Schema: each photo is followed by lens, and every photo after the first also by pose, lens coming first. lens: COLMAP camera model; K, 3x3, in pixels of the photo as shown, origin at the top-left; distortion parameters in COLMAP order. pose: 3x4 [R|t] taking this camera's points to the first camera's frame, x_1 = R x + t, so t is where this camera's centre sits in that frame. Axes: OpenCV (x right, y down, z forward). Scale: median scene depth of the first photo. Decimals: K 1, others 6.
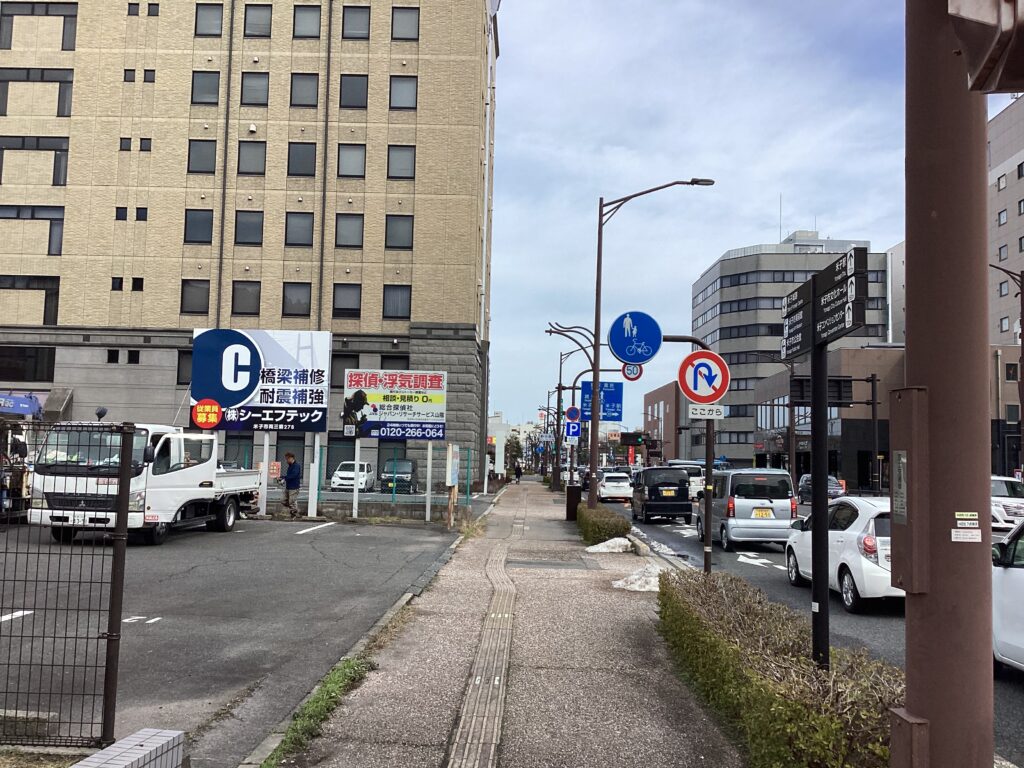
lens RADIAL K [[913.7, 0, 520.3], [0, 913.7, 390.4], [0, 0, 1]] dist [0.112250, -0.187511]
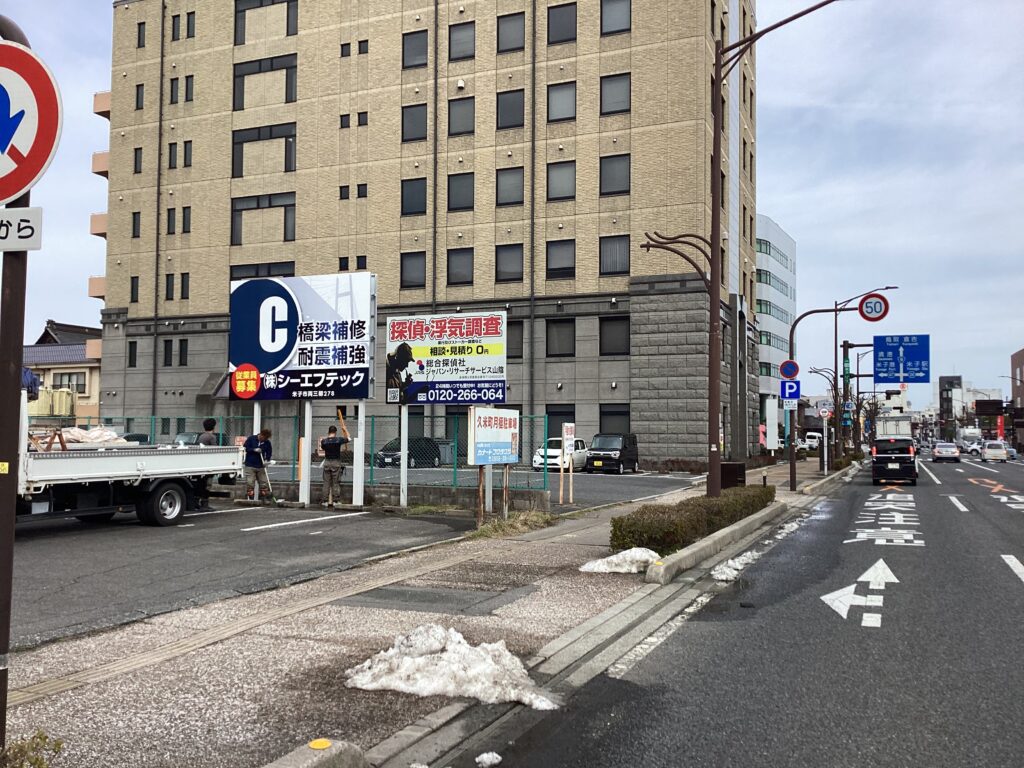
lens RADIAL K [[913.7, 0, 520.9], [0, 913.7, 381.4], [0, 0, 1]] dist [0.112250, -0.187511]
pose [[0.930293, -0.041799, -0.364429, 0.096600], [0.046355, 0.998918, 0.003757, 0.016421], [0.363878, -0.020388, 0.931224, 0.150803]]
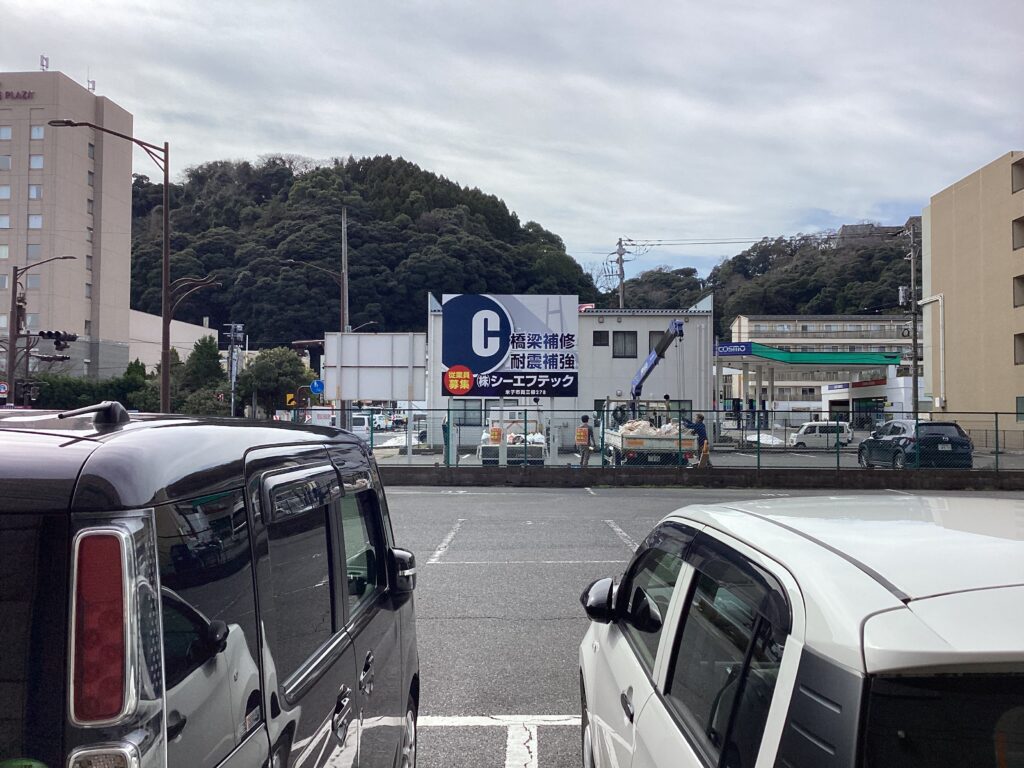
lens RADIAL K [[913.7, 0, 515.6], [0, 913.7, 385.3], [0, 0, 1]] dist [0.112250, -0.187511]
pose [[0.999886, -0.014938, -0.002386, -0.133895], [0.015025, 0.999009, 0.041907, -0.004579], [0.001758, -0.041938, 0.999119, 0.006966]]
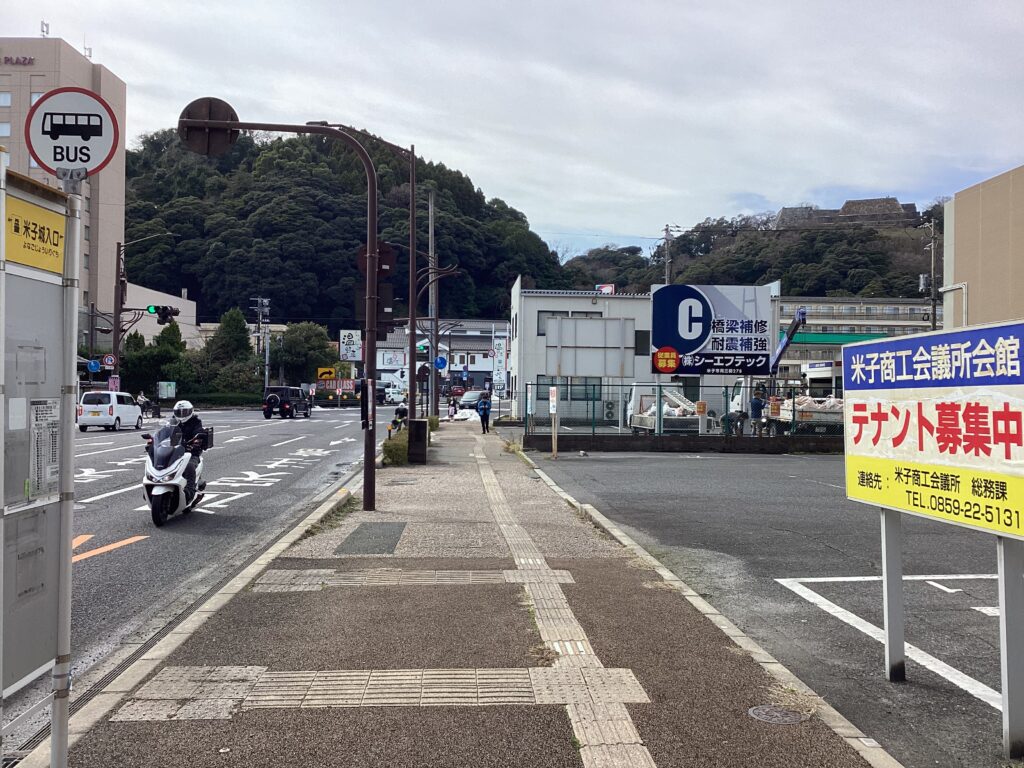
lens RADIAL K [[913.7, 0, 519.0], [0, 913.7, 383.8], [0, 0, 1]] dist [0.112250, -0.187511]
pose [[0.996999, -0.007276, 0.077068, -0.295216], [0.001992, 0.997655, 0.068419, -0.011092], [-0.077385, -0.068060, 0.994675, -0.054262]]
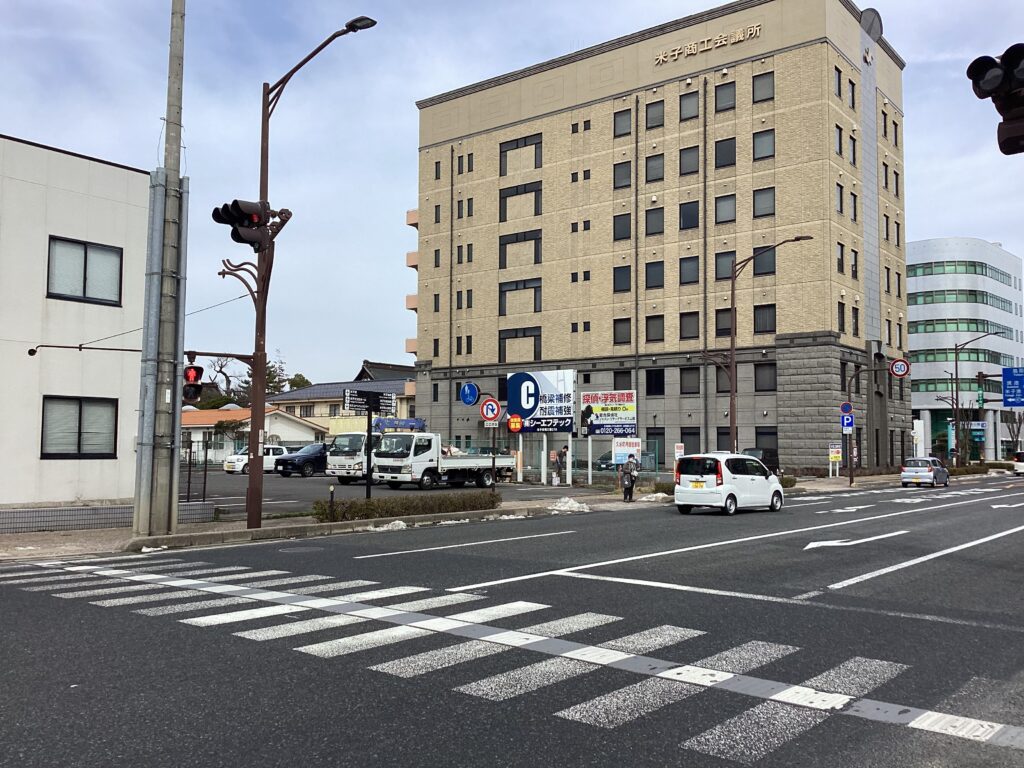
lens RADIAL K [[913.7, 0, 523.4], [0, 913.7, 383.6], [0, 0, 1]] dist [0.112250, -0.187511]
pose [[0.799693, -0.061659, -0.597235, 0.331893], [0.061299, 0.997900, -0.020944, -0.005345], [0.597272, -0.019861, 0.801793, -0.165365]]
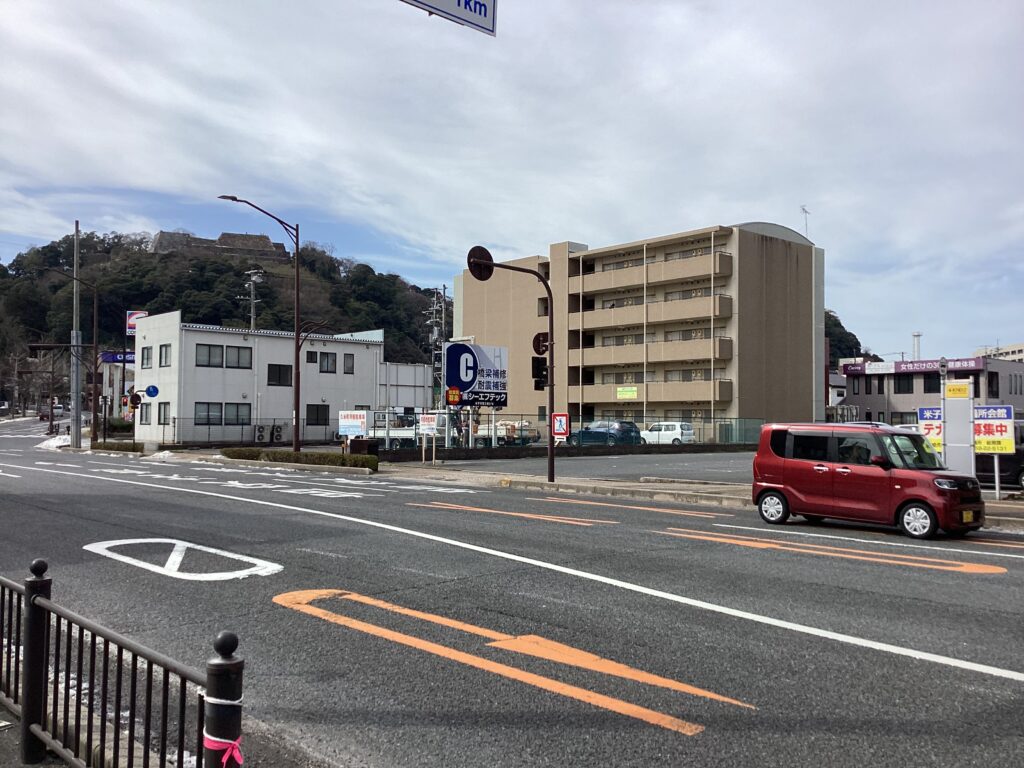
lens RADIAL K [[913.7, 0, 506.9], [0, 913.7, 388.0], [0, 0, 1]] dist [0.112250, -0.187511]
pose [[0.730419, 0.011544, 0.682902, -0.665542], [-0.045835, 0.998432, 0.032146, -0.021296], [-0.681460, -0.054781, 0.729802, -0.115604]]
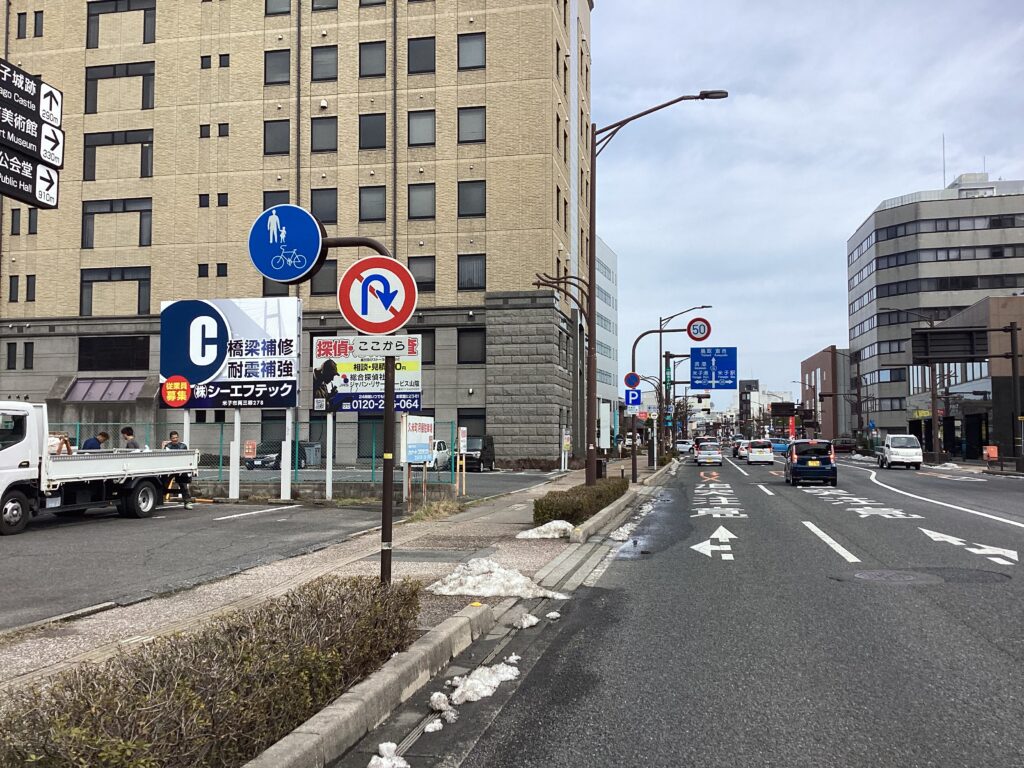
lens RADIAL K [[913.7, 0, 522.0], [0, 913.7, 382.0], [0, 0, 1]] dist [0.112250, -0.187511]
pose [[0.983086, -0.037532, -0.179256, 0.084387], [0.040221, 0.999126, 0.011388, 0.009325], [0.178672, -0.018405, 0.983737, 0.068193]]
